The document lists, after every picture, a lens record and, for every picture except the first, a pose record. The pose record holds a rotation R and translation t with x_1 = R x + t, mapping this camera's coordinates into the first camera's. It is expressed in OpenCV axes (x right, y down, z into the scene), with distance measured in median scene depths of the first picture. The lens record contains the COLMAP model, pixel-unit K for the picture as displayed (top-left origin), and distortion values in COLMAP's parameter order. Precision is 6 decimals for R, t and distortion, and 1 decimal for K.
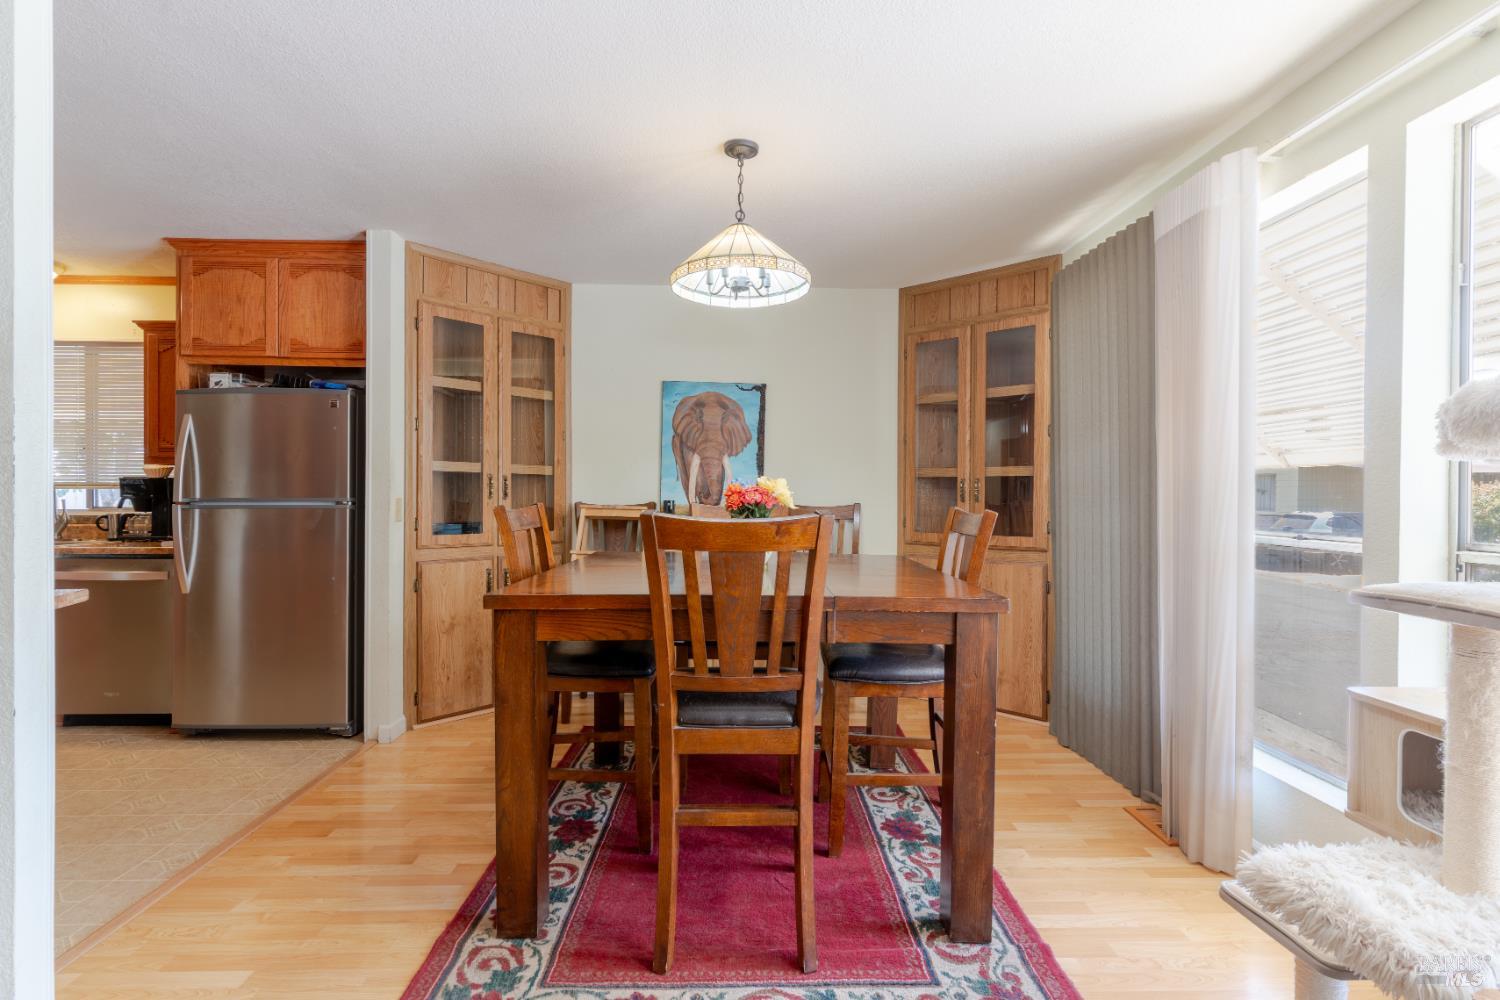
lens RADIAL K [[725.7, 0, 747.9], [0, 725.7, 498.1], [0, 0, 1]] dist [0.003383, -0.000275]
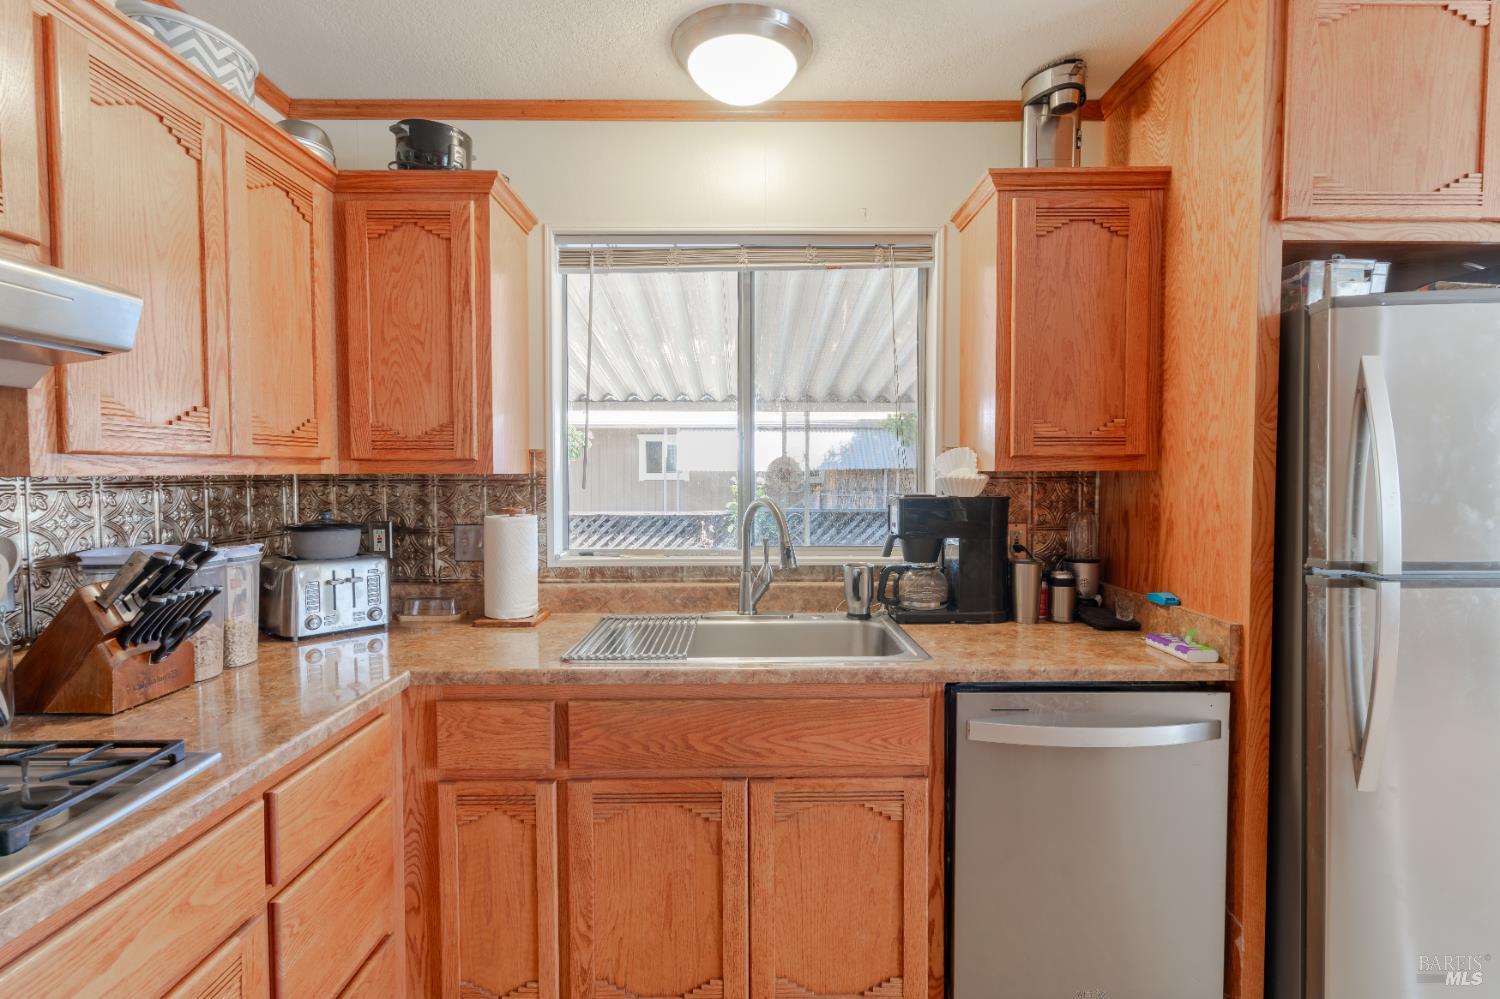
lens RADIAL K [[706.4, 0, 750.2], [0, 706.4, 498.1], [0, 0, 1]] dist [0.001894, 0.000282]
pose [[0.999608, -0.006513, -0.027232, -1.070729], [0.007349, 0.999501, 0.030722, -0.048344], [0.027018, -0.030911, 0.999157, 0.571673]]
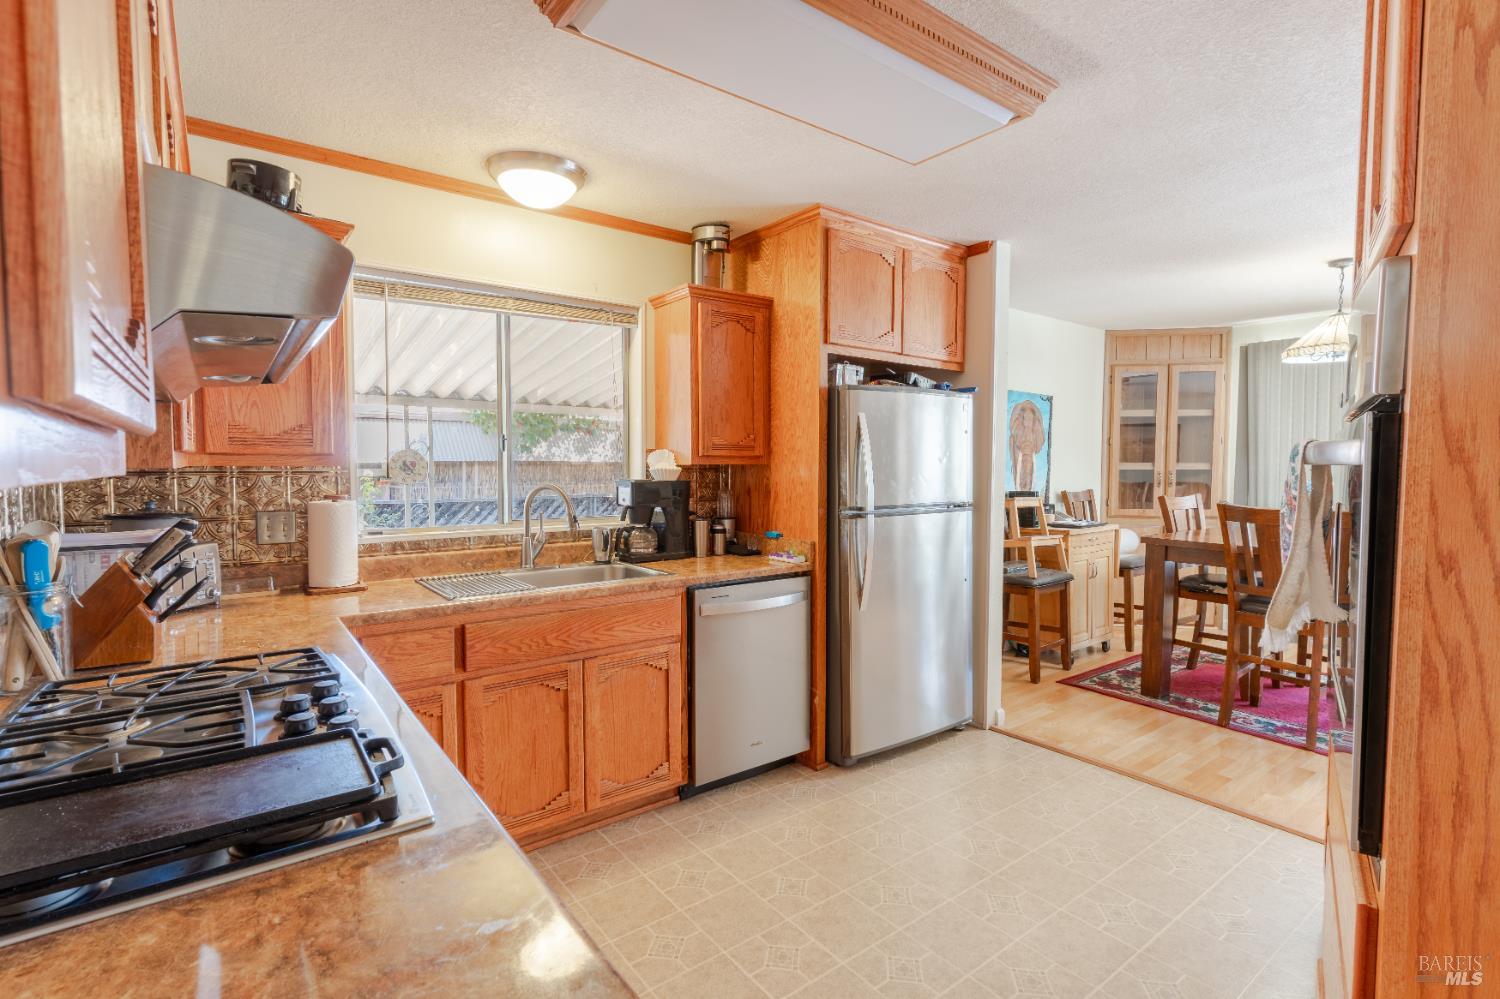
lens RADIAL K [[706.4, 0, 750.2], [0, 706.4, 498.1], [0, 0, 1]] dist [0.001894, 0.000282]
pose [[0.817846, -0.033160, 0.574481, -1.339491], [0.007357, 0.998859, 0.047181, -0.050211], [-0.575390, -0.034361, 0.817157, 0.351534]]
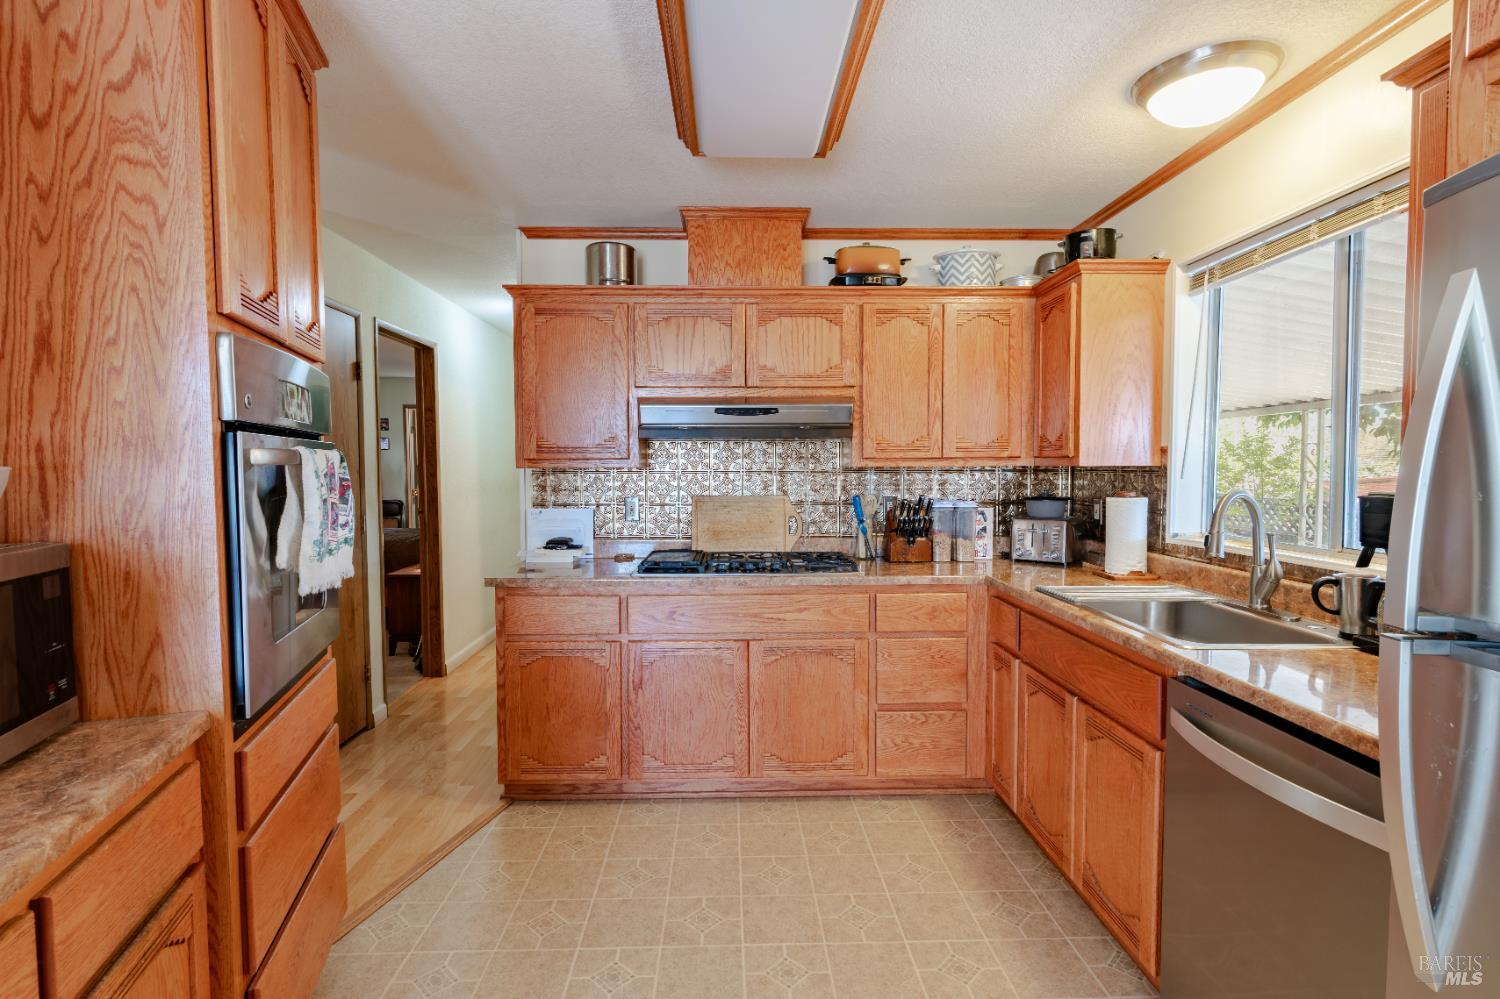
lens RADIAL K [[725.7, 0, 747.9], [0, 725.7, 497.6], [0, 0, 1]] dist [0.003383, -0.000275]
pose [[-0.005591, 0.037424, -0.999284, -0.503283], [-0.000208, 0.999299, 0.037426, -0.046950], [0.999984, 0.000417, -0.005579, 0.734595]]
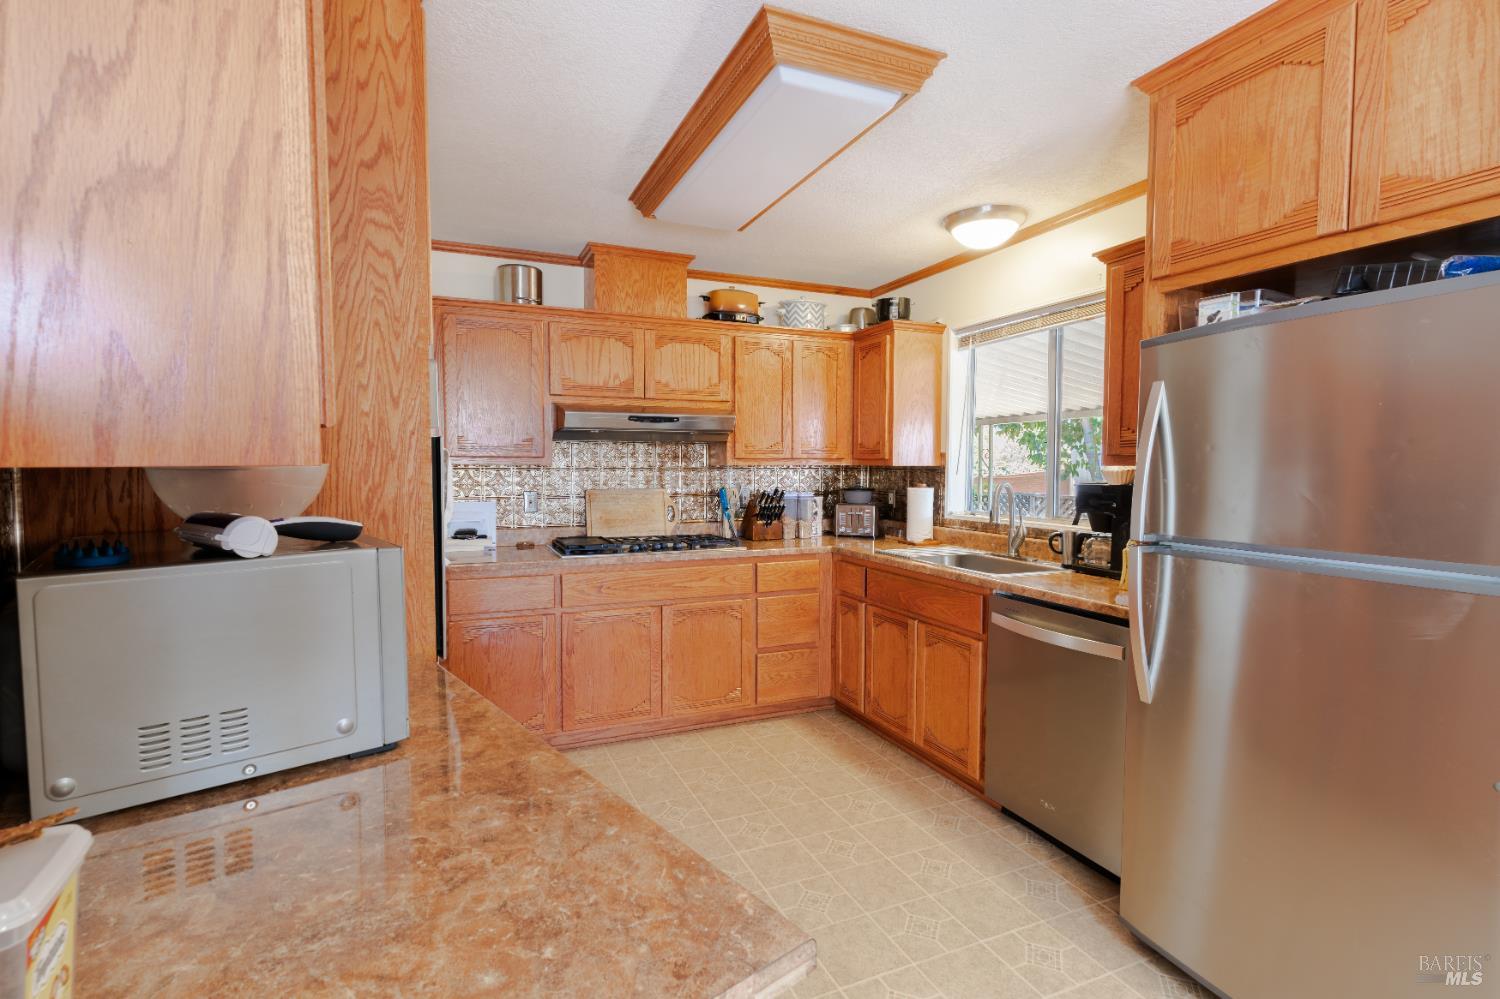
lens RADIAL K [[706.4, 0, 750.2], [0, 706.4, 498.1], [0, 0, 1]] dist [0.001894, 0.000282]
pose [[0.365062, 0.040665, -0.930095, -0.369240], [-0.004214, 0.999108, 0.042028, -0.046682], [0.930974, -0.011424, 0.364908, 0.498477]]
